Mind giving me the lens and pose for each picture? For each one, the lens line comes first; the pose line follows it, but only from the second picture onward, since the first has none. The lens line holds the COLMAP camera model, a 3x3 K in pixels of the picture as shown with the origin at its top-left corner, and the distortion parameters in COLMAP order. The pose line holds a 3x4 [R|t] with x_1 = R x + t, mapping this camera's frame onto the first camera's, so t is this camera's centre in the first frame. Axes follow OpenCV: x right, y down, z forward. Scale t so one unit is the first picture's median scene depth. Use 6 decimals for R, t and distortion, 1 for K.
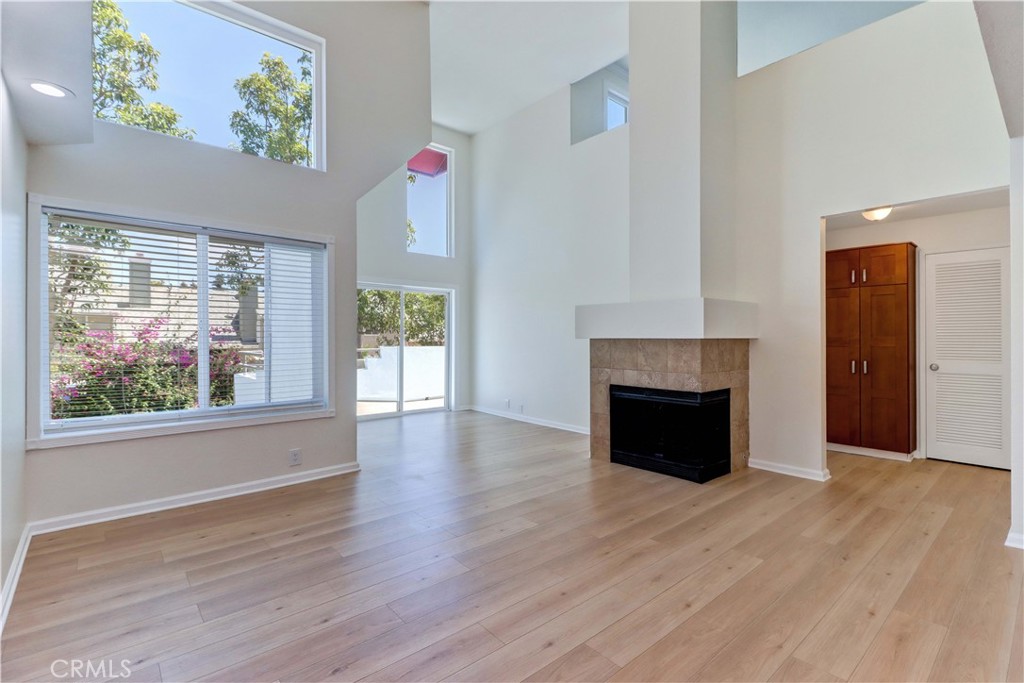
lens RADIAL K [[476.2, 0, 521.4], [0, 476.2, 338.2], [0, 0, 1]] dist [0.005091, -0.000129]
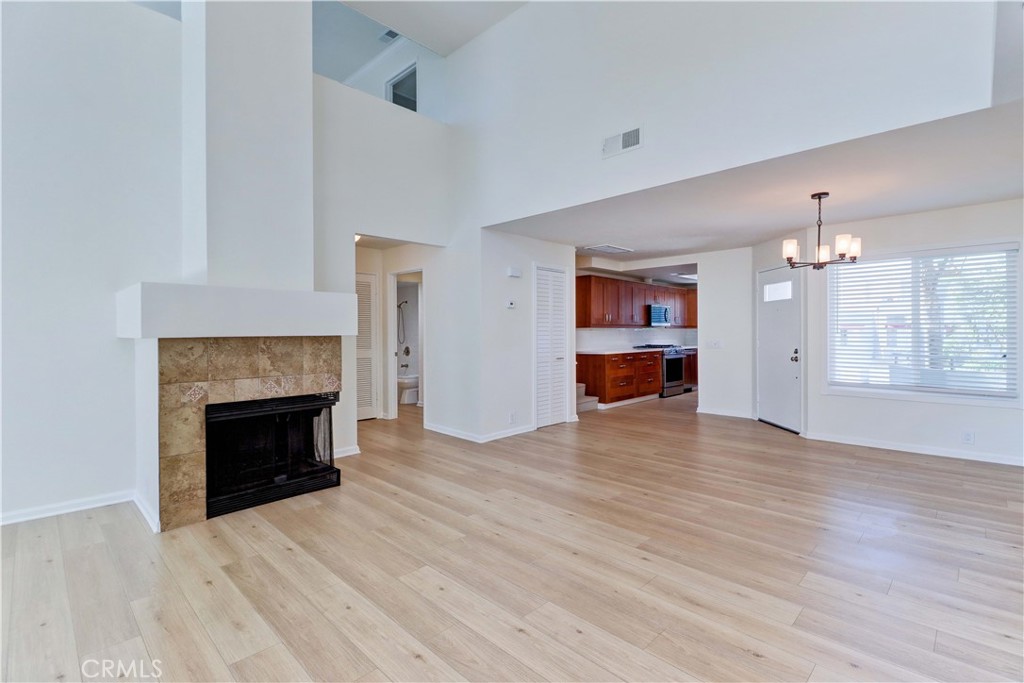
lens RADIAL K [[476.2, 0, 518.8], [0, 476.2, 334.7], [0, 0, 1]] dist [0.005091, -0.000129]
pose [[-0.081662, -0.006845, 0.996637, -0.560323], [0.010624, 0.999914, 0.007738, -0.003432], [-0.996603, 0.011220, -0.081583, 0.651381]]
